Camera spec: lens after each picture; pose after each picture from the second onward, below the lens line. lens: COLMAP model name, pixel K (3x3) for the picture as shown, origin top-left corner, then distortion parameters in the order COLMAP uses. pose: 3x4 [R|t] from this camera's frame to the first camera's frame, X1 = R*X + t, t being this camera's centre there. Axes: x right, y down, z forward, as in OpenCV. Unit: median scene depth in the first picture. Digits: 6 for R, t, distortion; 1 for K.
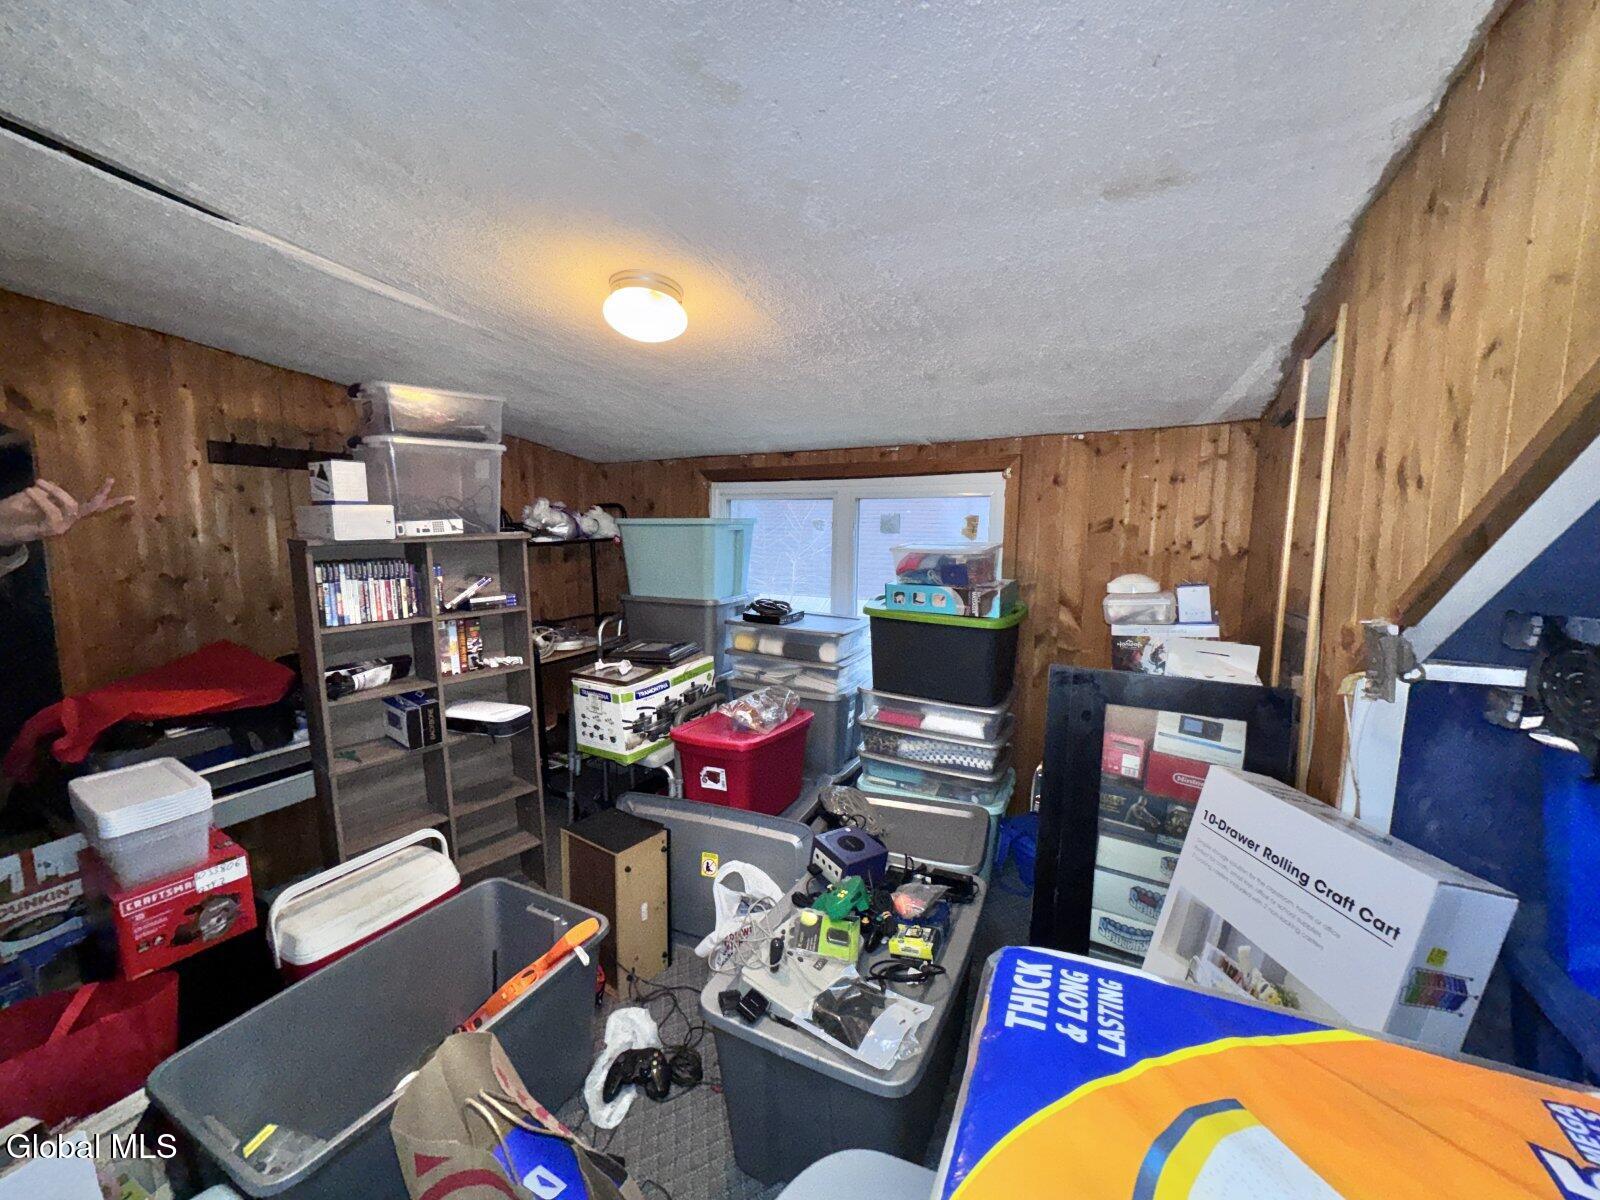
lens RADIAL K [[638.2, 0, 794.9], [0, 638.2, 598.9], [0, 0, 1]] dist [-0.004020, 0.000829]
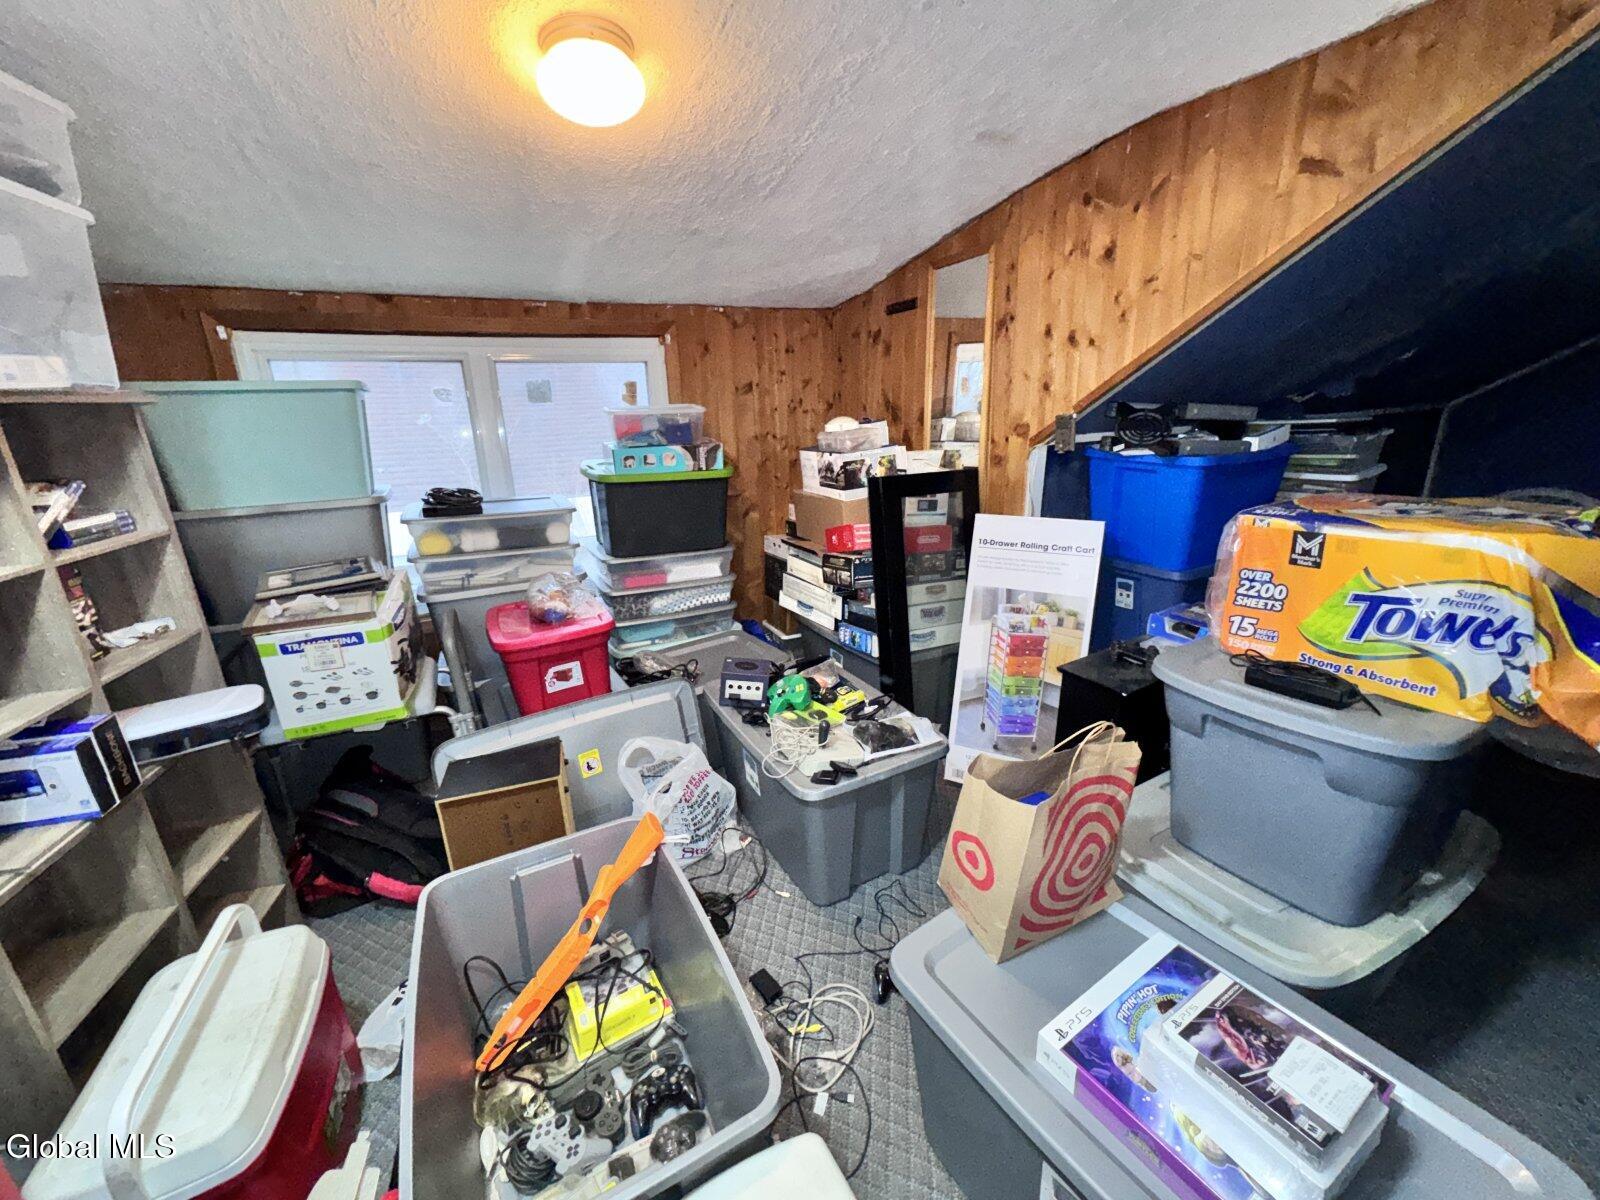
lens RADIAL K [[638.2, 0, 799.6], [0, 638.2, 599.5], [0, 0, 1]] dist [-0.004020, 0.000829]
pose [[0.561580, -0.254754, 0.787228, -0.550333], [0.128578, 0.966733, 0.221120, 0.020671], [-0.817371, -0.022956, 0.575654, 0.200466]]
